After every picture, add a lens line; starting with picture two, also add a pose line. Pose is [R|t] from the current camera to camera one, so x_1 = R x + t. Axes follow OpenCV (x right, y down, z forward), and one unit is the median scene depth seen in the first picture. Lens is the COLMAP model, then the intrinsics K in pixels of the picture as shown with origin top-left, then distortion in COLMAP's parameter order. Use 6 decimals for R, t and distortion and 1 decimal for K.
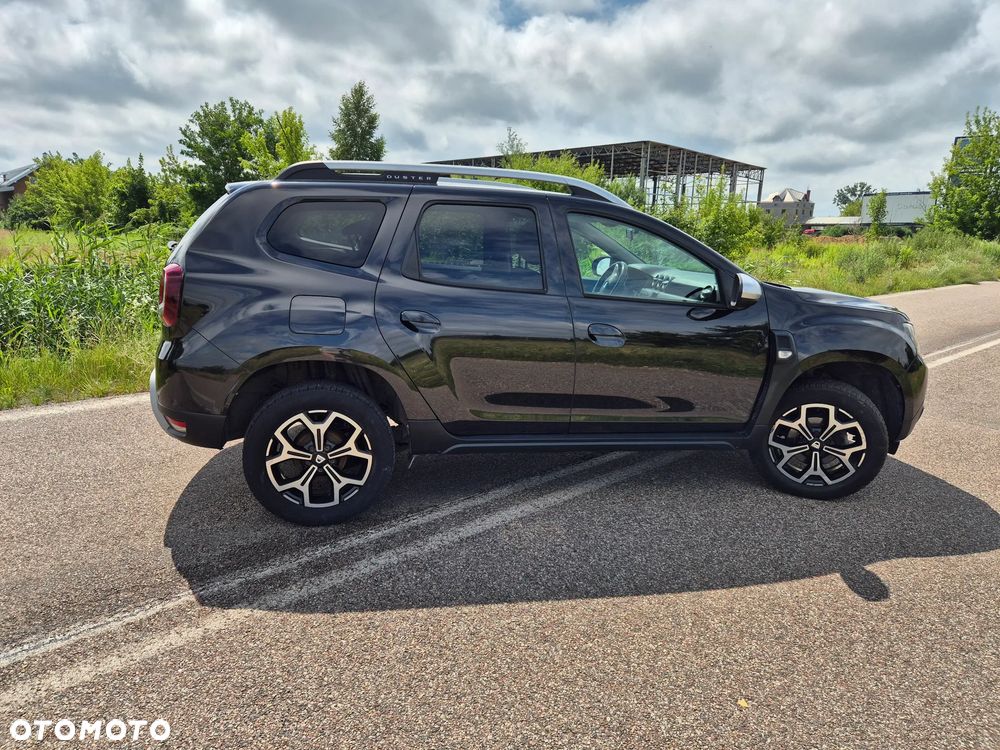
lens RADIAL K [[670.1, 0, 492.6], [0, 670.1, 372.2], [0, 0, 1]] dist [0.067180, -0.046670]
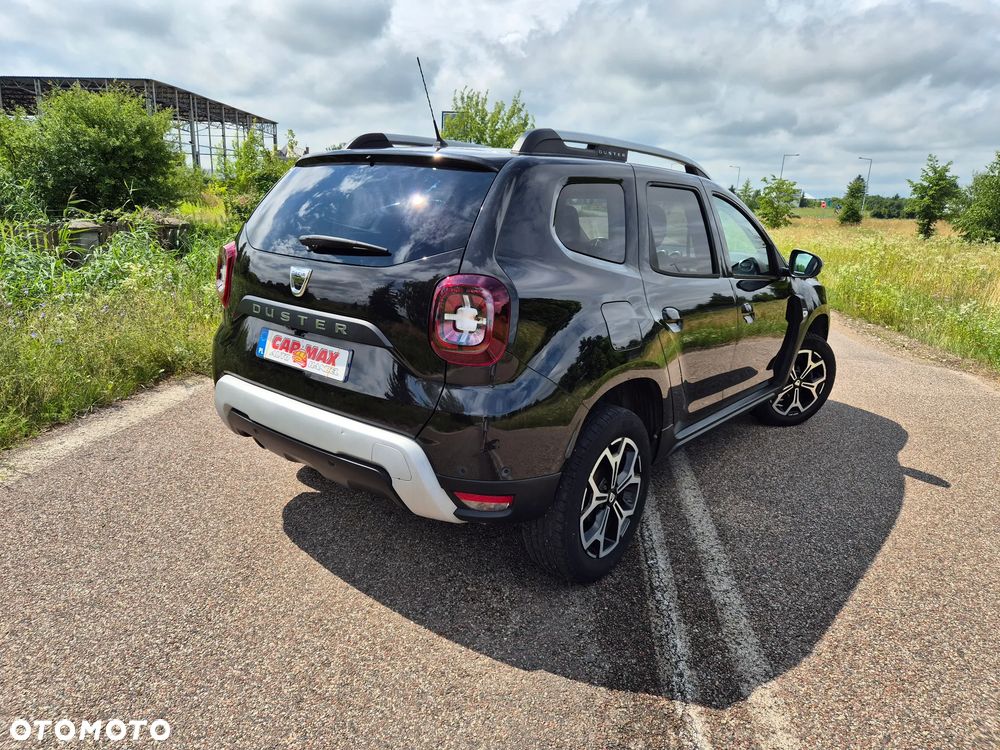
lens RADIAL K [[670.1, 0, 496.2], [0, 670.1, 370.2], [0, 0, 1]] dist [0.067180, -0.046670]
pose [[0.769101, -0.152117, 0.620761, -0.850818], [0.113553, 0.988333, 0.101503, -0.124620], [-0.628960, -0.007577, 0.777401, 0.444629]]
